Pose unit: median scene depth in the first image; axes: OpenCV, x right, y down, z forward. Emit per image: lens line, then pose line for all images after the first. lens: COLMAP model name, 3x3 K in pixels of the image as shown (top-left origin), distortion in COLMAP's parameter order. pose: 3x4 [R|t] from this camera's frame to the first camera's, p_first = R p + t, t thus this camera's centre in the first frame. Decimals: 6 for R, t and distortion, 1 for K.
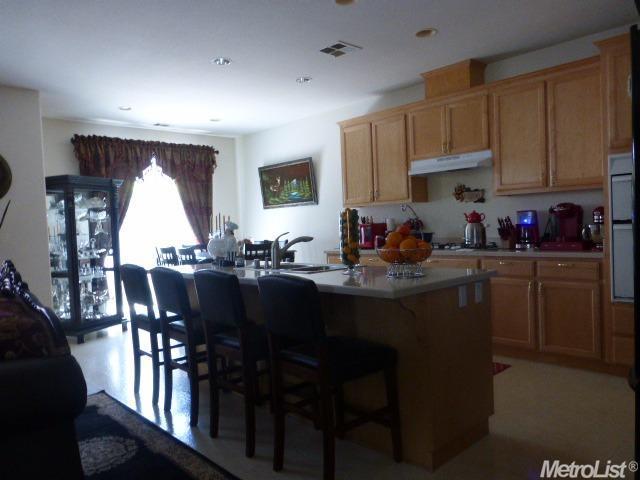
lens RADIAL K [[486.4, 0, 319.7], [0, 486.4, 241.2], [0, 0, 1]] dist [-0.059307, 0.000129]
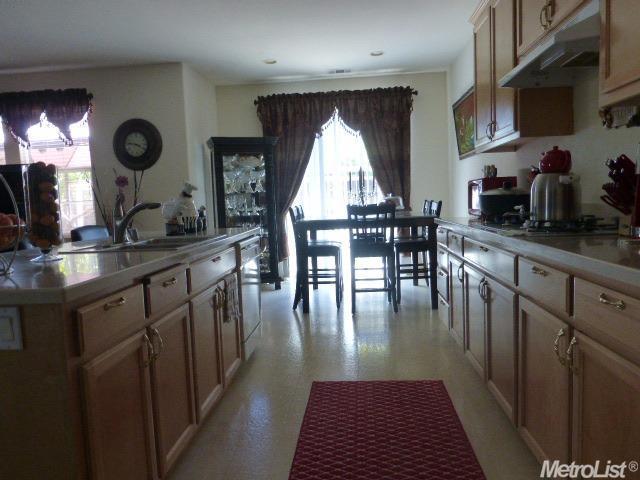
lens RADIAL K [[486.4, 0, 319.1], [0, 486.4, 240.7], [0, 0, 1]] dist [-0.059307, 0.000129]
pose [[0.664605, 0.073063, -0.743614, 0.359154], [-0.004083, 0.995548, 0.094167, -0.010945], [0.747184, -0.059548, 0.661944, 0.370595]]
